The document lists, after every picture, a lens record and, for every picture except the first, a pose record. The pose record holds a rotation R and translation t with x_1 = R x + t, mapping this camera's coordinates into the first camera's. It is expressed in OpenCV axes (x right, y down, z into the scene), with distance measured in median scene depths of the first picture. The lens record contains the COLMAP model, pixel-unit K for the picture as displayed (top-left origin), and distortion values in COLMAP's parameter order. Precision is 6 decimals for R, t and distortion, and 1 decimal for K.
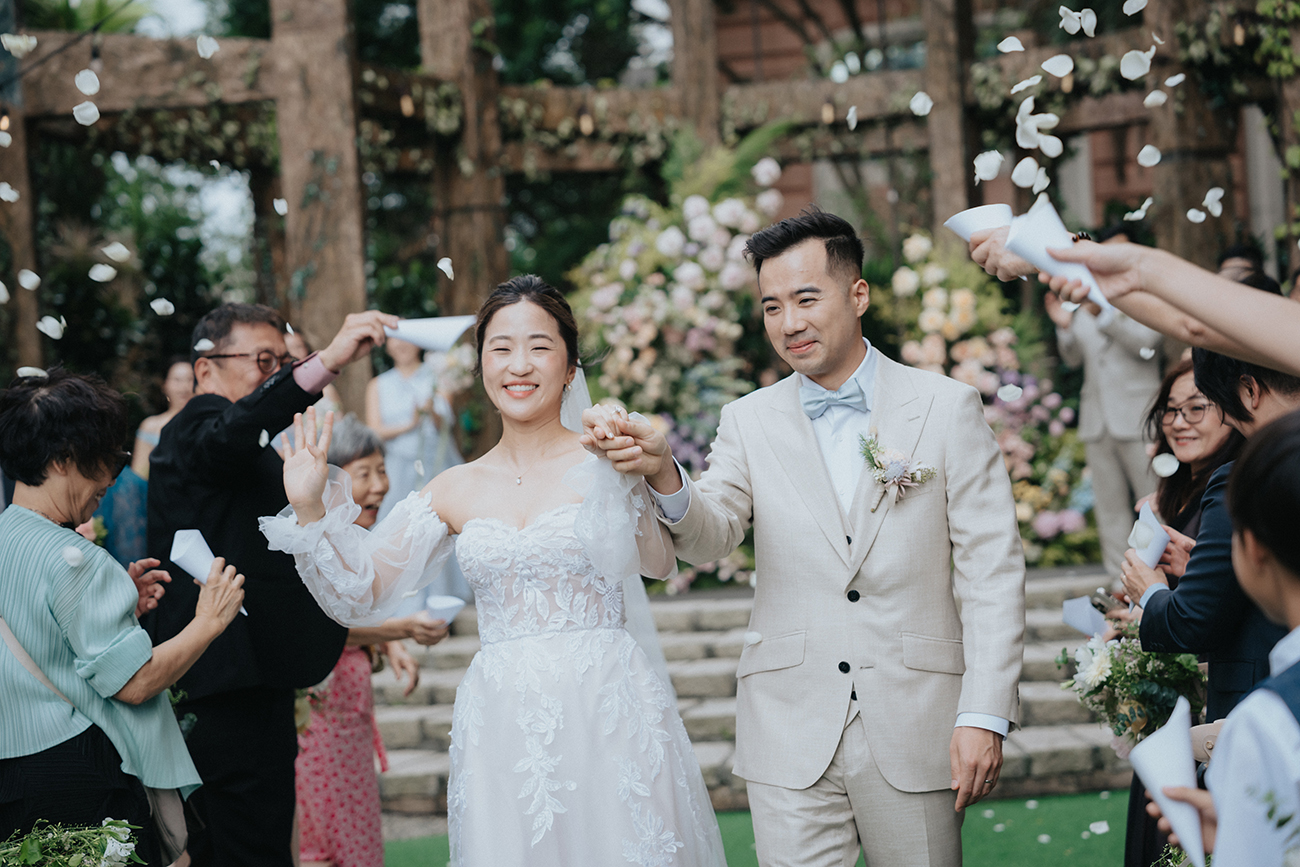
lens RADIAL K [[2431.2, 0, 640.7], [0, 2431.2, 441.4], [0, 0, 1]] dist [0.317953, 0.000000]
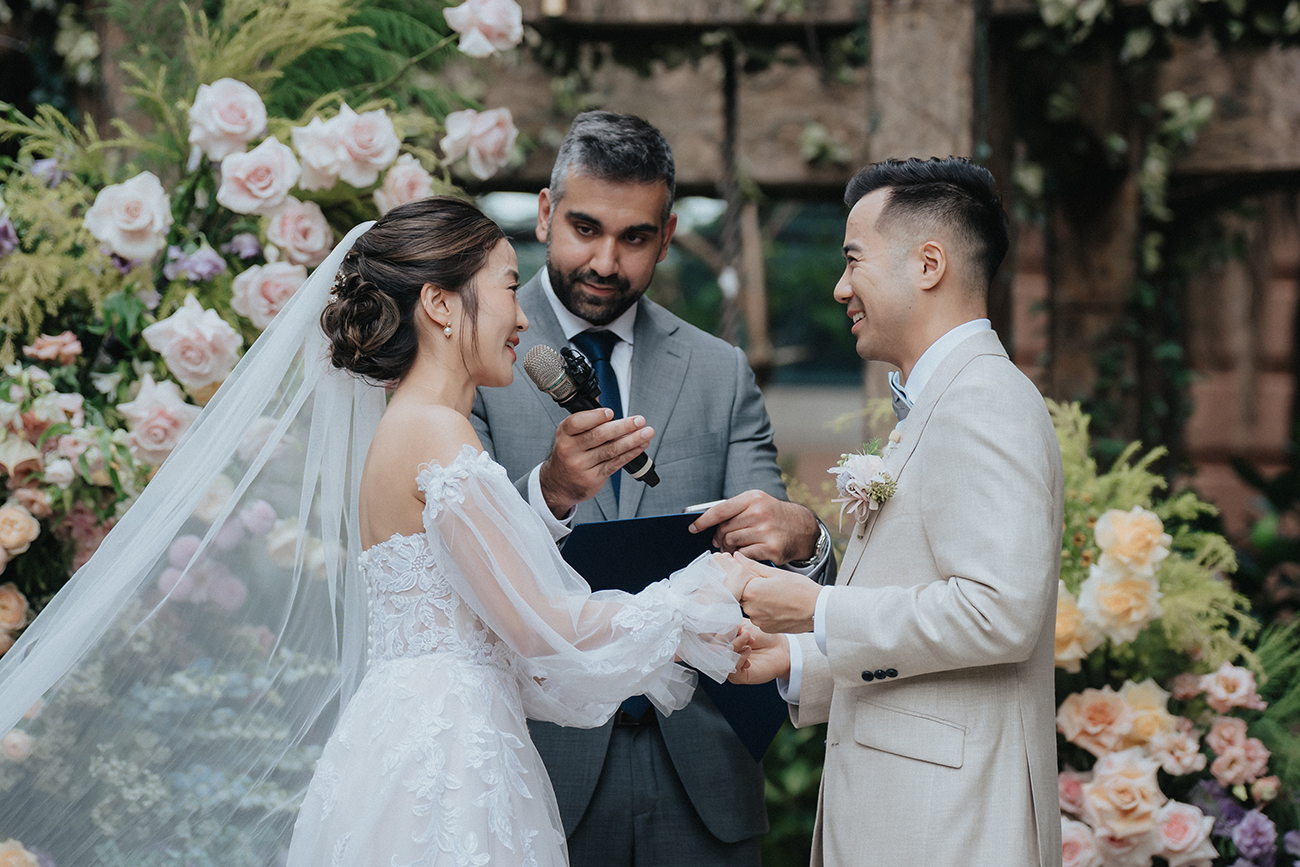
lens RADIAL K [[6172.7, 0, 581.1], [0, 6172.7, 420.5], [0, 0, 1]] dist [1.748489, 0.000000]
pose [[0.982454, 0.105373, 0.153884, -0.041589], [-0.086468, 0.988409, -0.124781, 0.024306], [-0.165249, 0.109285, 0.980178, 0.270587]]
